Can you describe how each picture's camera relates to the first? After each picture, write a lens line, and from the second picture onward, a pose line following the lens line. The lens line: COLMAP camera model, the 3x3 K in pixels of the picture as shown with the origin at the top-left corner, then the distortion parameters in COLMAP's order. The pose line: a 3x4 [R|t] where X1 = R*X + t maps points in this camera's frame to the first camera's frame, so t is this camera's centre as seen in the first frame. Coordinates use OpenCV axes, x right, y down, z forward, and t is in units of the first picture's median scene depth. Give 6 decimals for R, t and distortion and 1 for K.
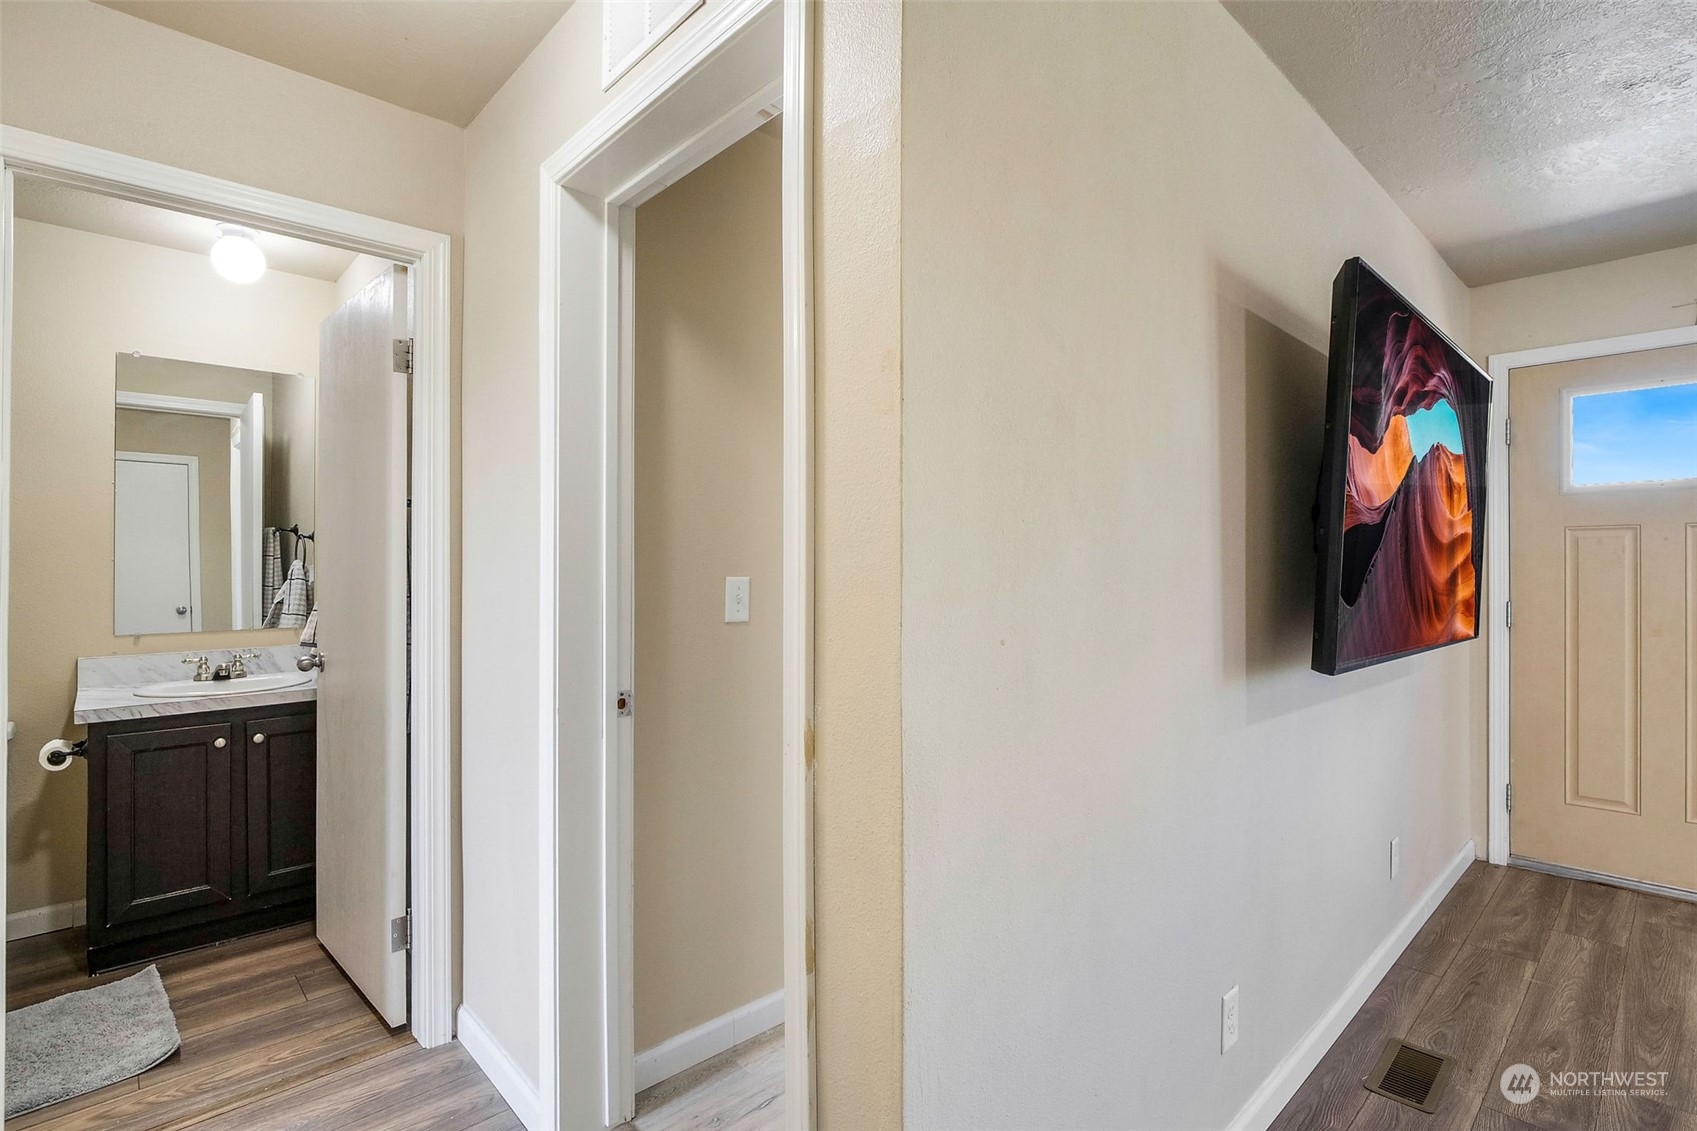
lens RADIAL K [[798.3, 0, 837.7], [0, 798.3, 554.1], [0, 0, 1]] dist [-0.016410, -0.001399]
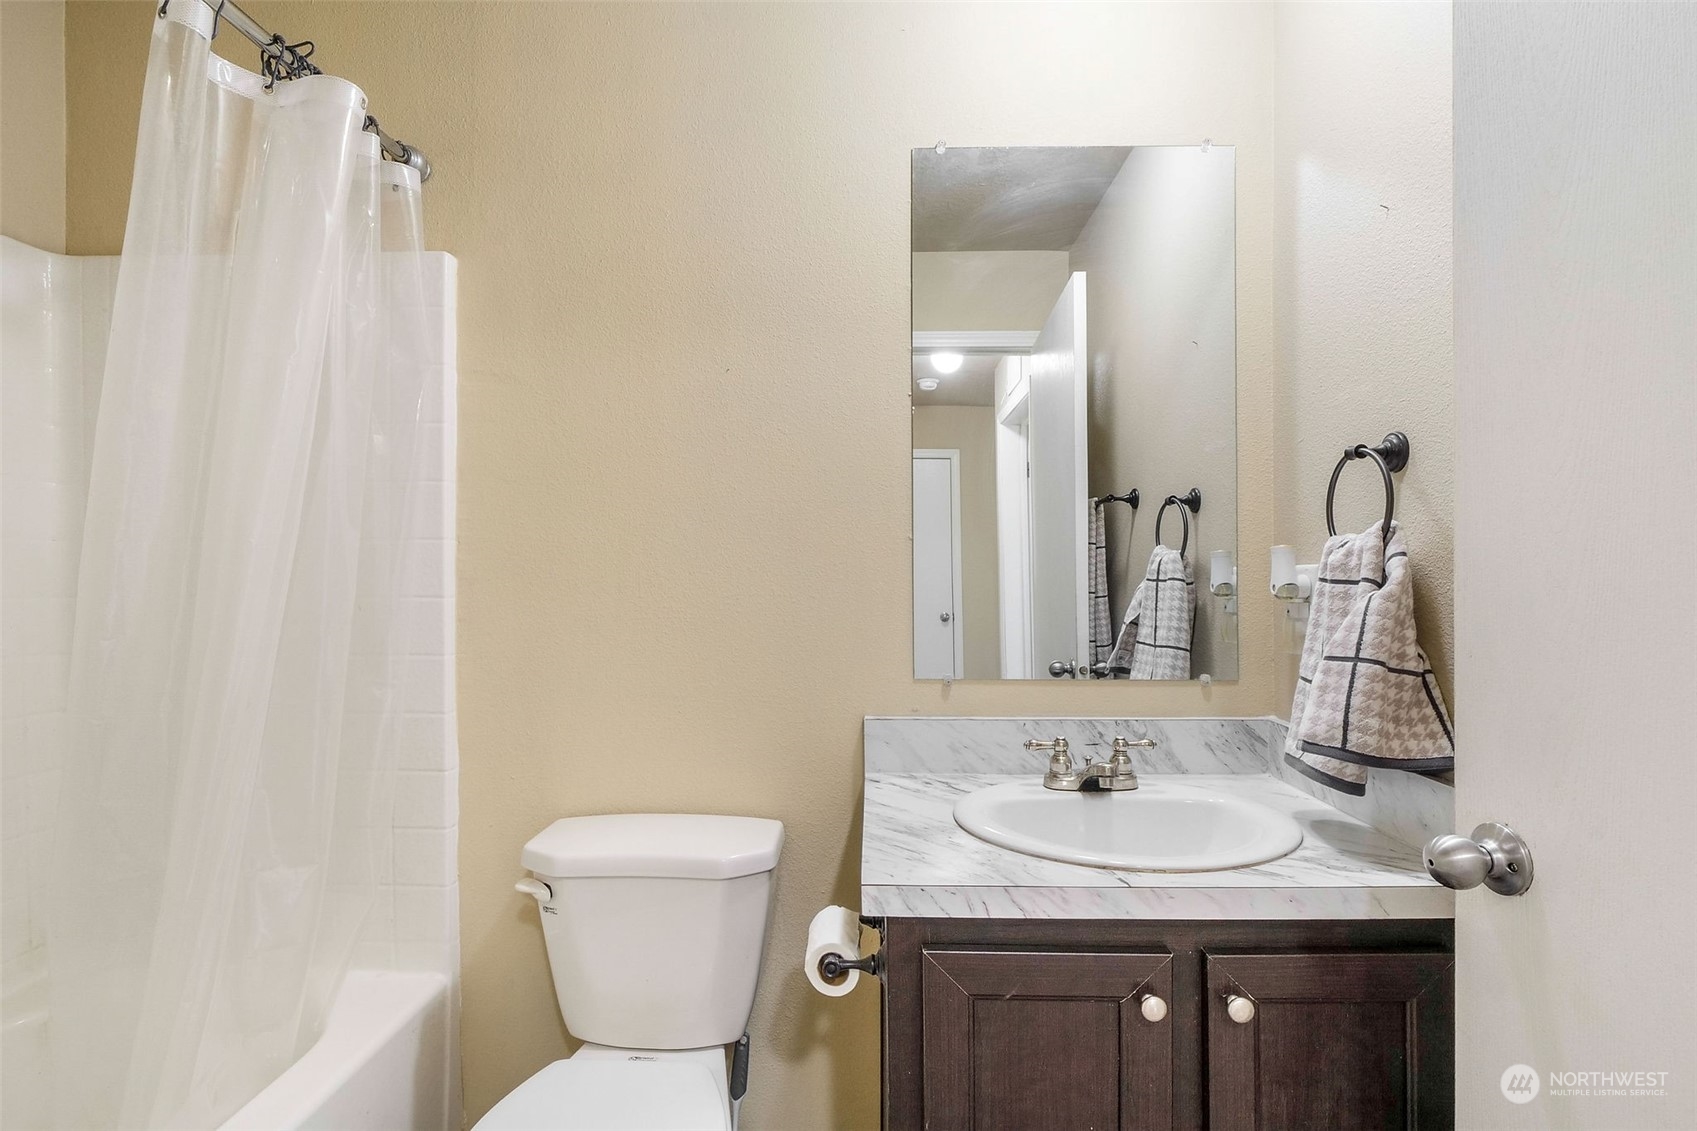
lens RADIAL K [[798.3, 0, 849.4], [0, 798.3, 571.4], [0, 0, 1]] dist [-0.016410, -0.001399]
pose [[0.708544, -0.007069, -0.705631, -0.555311], [0.013172, 0.999908, 0.003209, 0.025973], [0.705544, -0.011568, 0.708572, 0.570545]]
